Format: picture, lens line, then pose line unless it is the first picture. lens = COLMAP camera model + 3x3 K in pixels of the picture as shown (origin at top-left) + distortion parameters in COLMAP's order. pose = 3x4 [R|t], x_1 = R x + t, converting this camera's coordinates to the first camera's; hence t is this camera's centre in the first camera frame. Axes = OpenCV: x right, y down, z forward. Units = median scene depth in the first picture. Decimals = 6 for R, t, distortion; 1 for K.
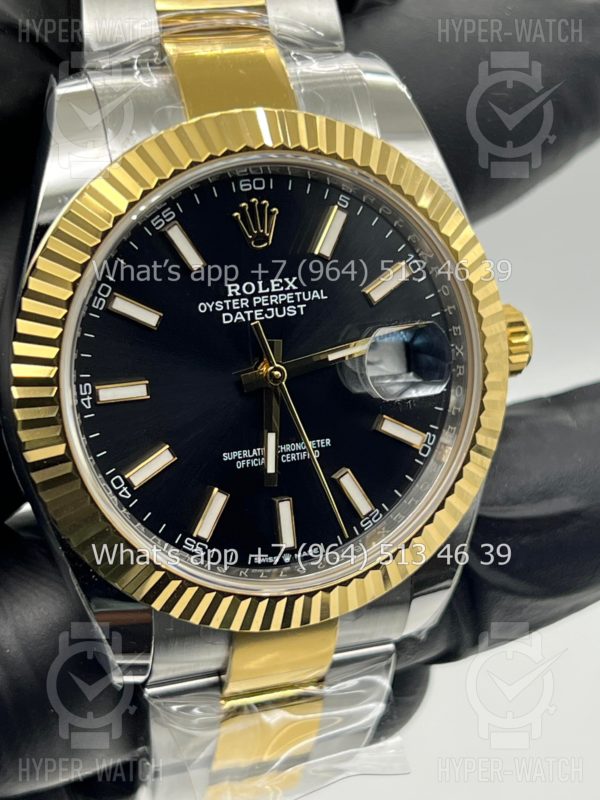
lens RADIAL K [[1936.2, 0, 286.8], [0, 1936.2, 399.9], [0, 0, 1]] dist [0.390174, 0.082973]
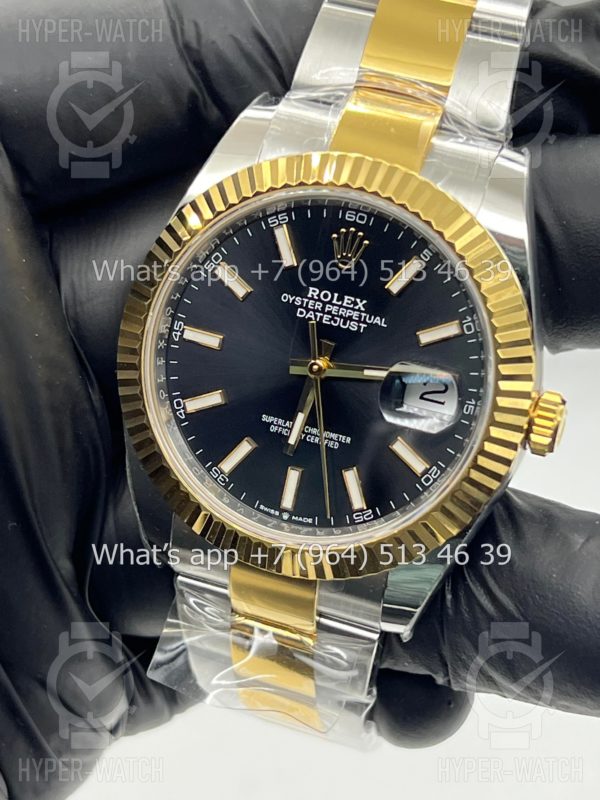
lens RADIAL K [[1936.2, 0, 286.8], [0, 1936.2, 399.9], [0, 0, 1]] dist [0.390174, 0.082973]
pose [[0.785506, 0.342374, -0.515519, 0.612993], [-0.358232, 0.930825, 0.072347, -0.076007], [0.504628, 0.127847, 0.853818, -0.049536]]
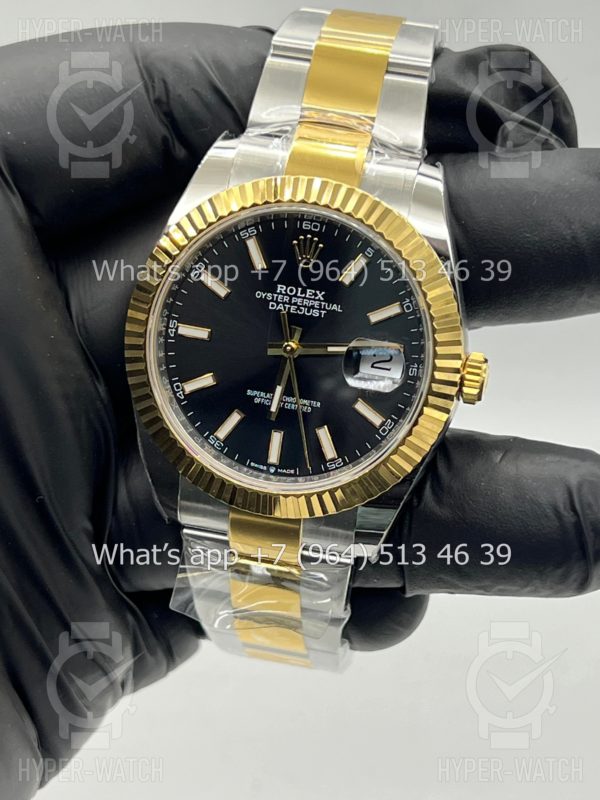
lens RADIAL K [[1936.2, 0, 286.8], [0, 1936.2, 399.9], [0, 0, 1]] dist [0.390174, 0.082973]
pose [[0.848125, 0.272172, -0.454540, 0.693685], [-0.287808, 0.957010, 0.036024, -0.029098], [0.444804, 0.100268, 0.889998, -0.353086]]
